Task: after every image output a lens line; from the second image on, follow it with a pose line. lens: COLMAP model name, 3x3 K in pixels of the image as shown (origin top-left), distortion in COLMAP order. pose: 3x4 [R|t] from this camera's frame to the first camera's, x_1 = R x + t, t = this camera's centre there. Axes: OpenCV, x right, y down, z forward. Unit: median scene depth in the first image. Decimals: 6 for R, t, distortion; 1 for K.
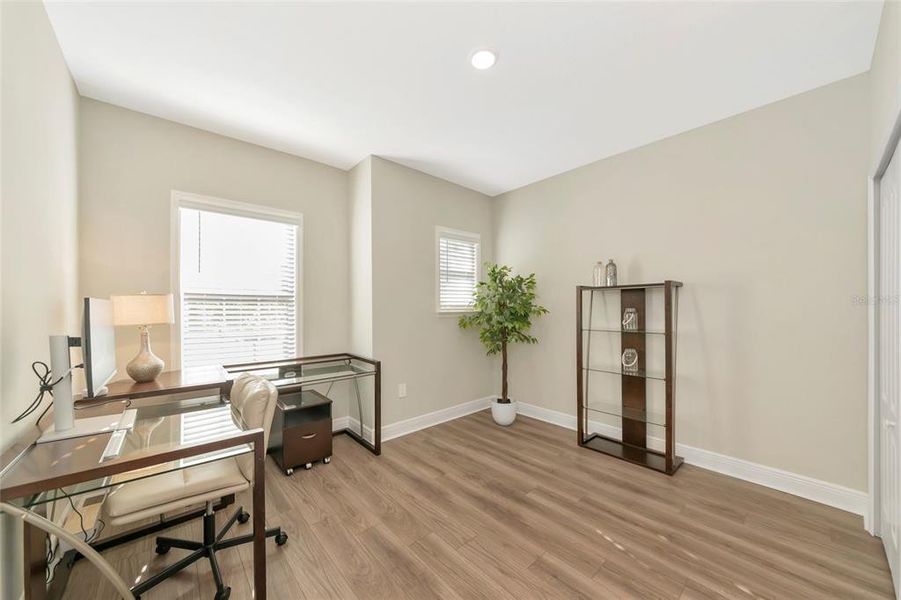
lens RADIAL K [[335.3, 0, 449.8], [0, 335.3, 312.8], [0, 0, 1]] dist [-0.000660, -0.000079]
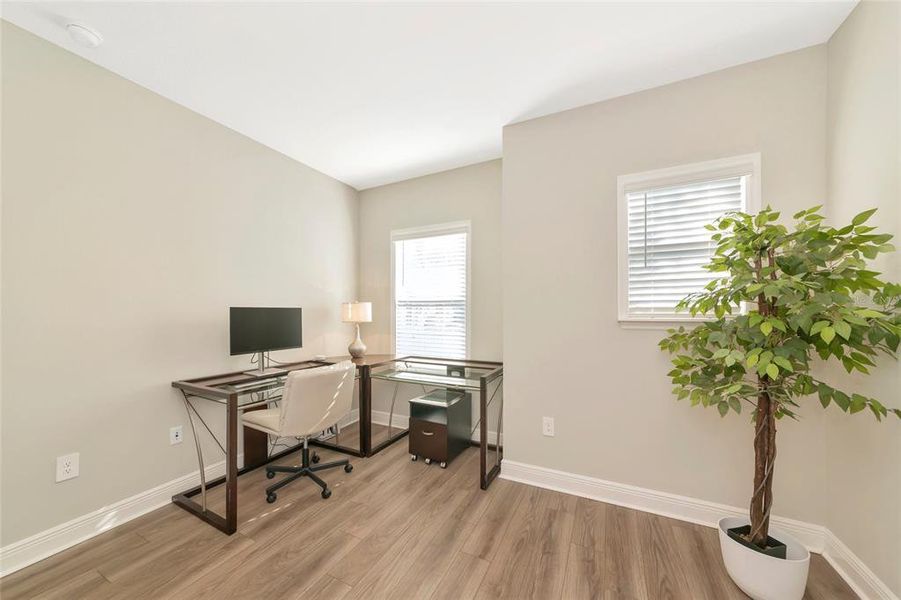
lens RADIAL K [[335.3, 0, 449.8], [0, 335.3, 312.8], [0, 0, 1]] dist [-0.000660, -0.000079]
pose [[0.335542, 0.006502, -0.942003, 0.514529], [-0.014086, 0.999899, 0.001885, -0.012544], [0.941920, 0.012637, 0.335600, 0.609596]]
